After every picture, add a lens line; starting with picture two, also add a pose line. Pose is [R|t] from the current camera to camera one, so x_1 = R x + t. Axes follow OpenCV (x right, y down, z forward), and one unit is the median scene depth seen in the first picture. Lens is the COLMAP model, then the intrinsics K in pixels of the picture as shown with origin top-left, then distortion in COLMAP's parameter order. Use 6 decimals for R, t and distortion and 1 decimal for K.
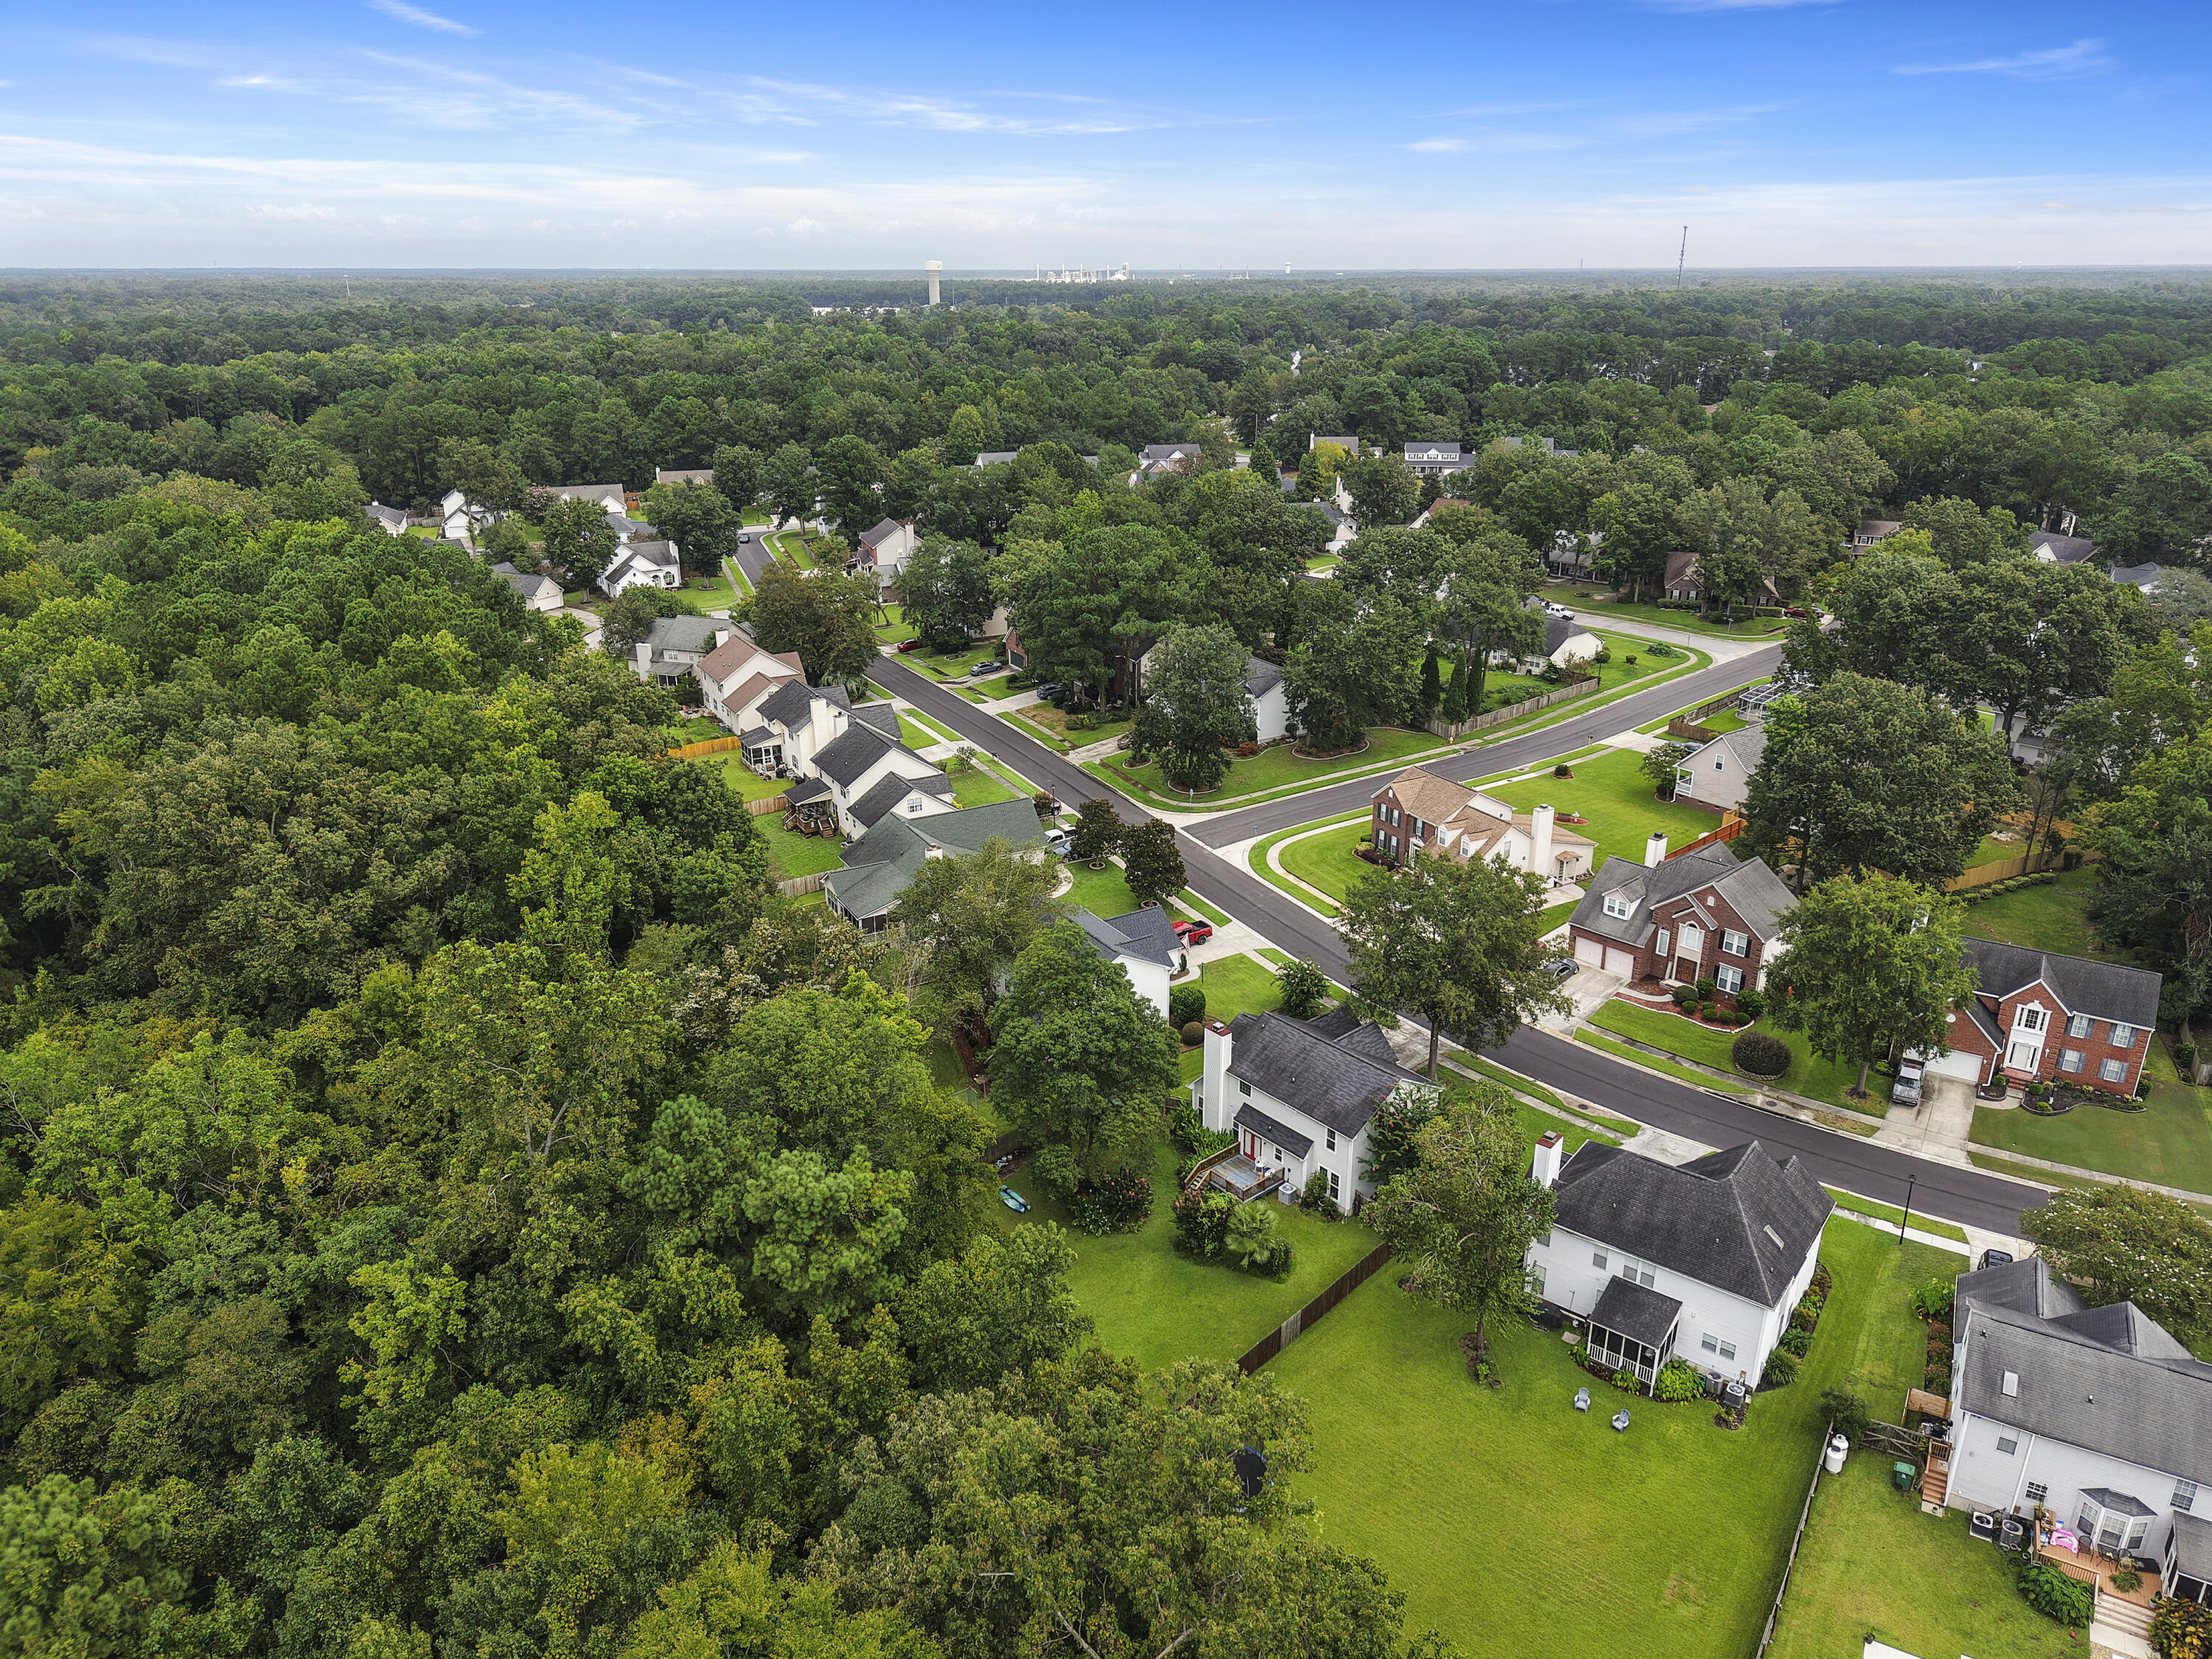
lens RADIAL K [[1528.4, 0, 1106.0], [0, 1528.4, 829.5], [0, 0, 1]] dist [0.071978, -0.001946]
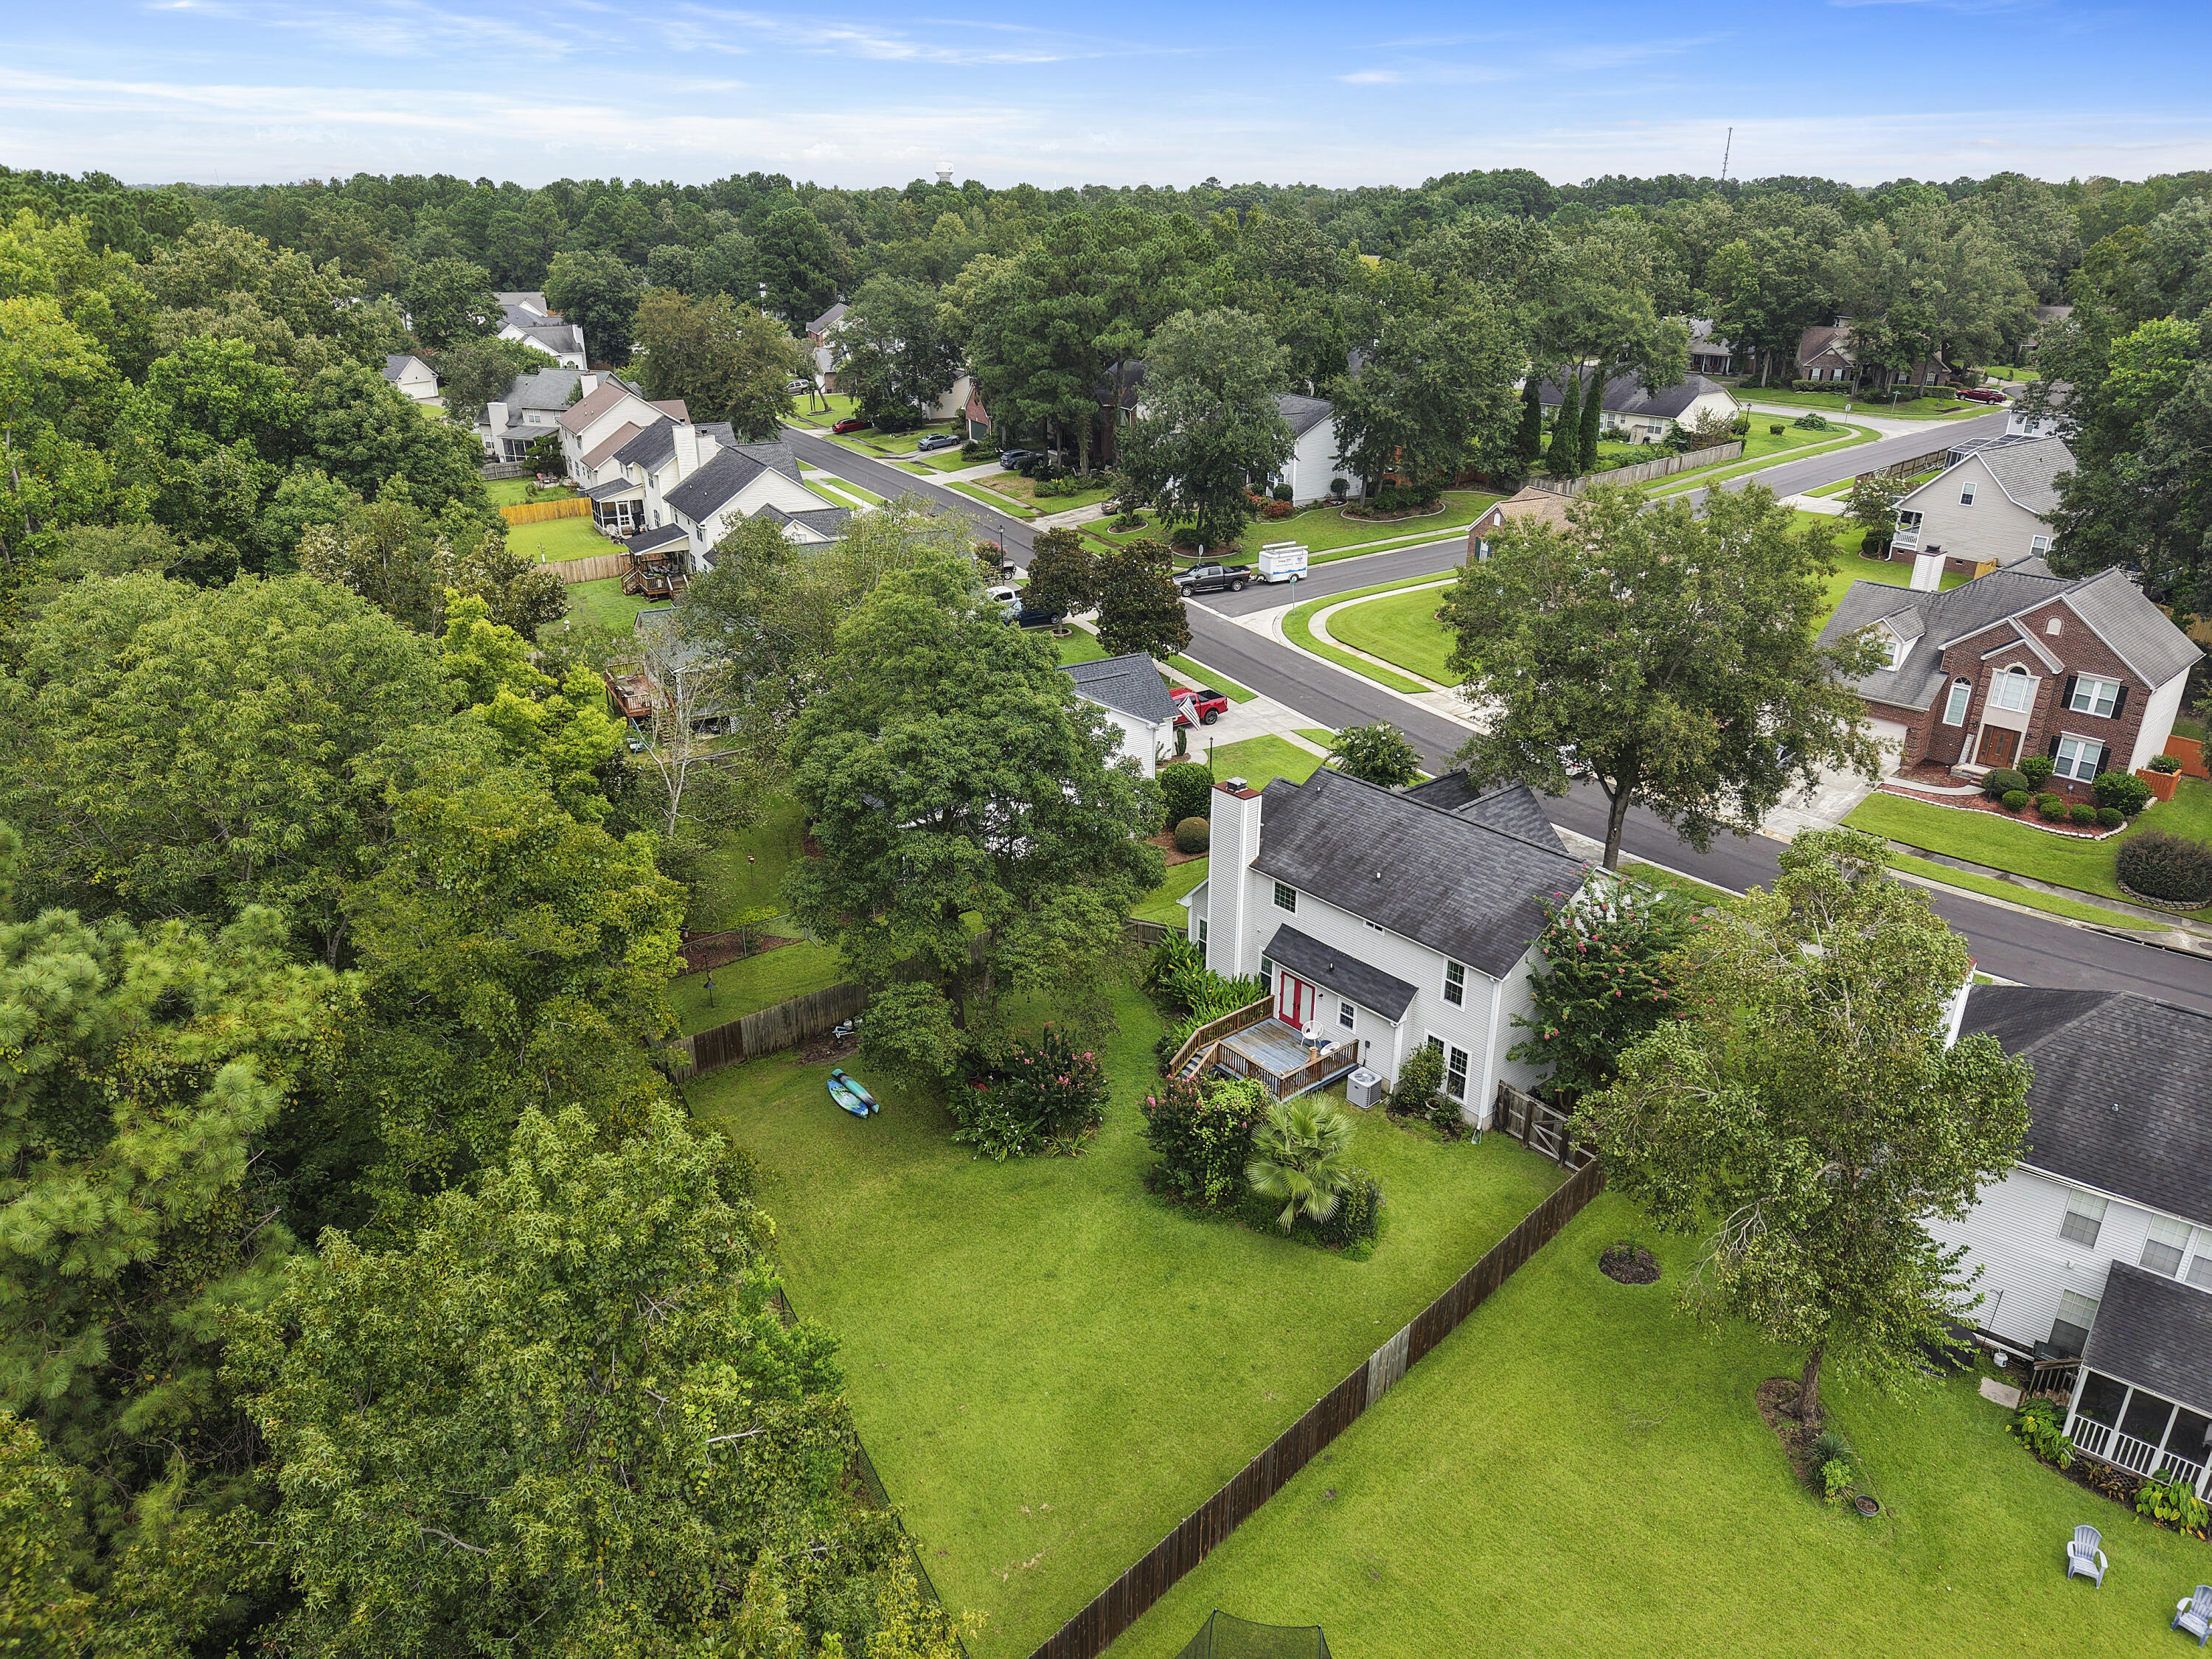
lens RADIAL K [[1536.1, 0, 1106.0], [0, 1536.1, 829.5], [0, 0, 1]] dist [0.022376, 0.038046]
pose [[0.999912, 0.009761, -0.008936, 0.028201], [-0.009368, 0.999034, 0.042945, 0.106715], [0.009346, -0.042857, 0.999037, 0.400595]]
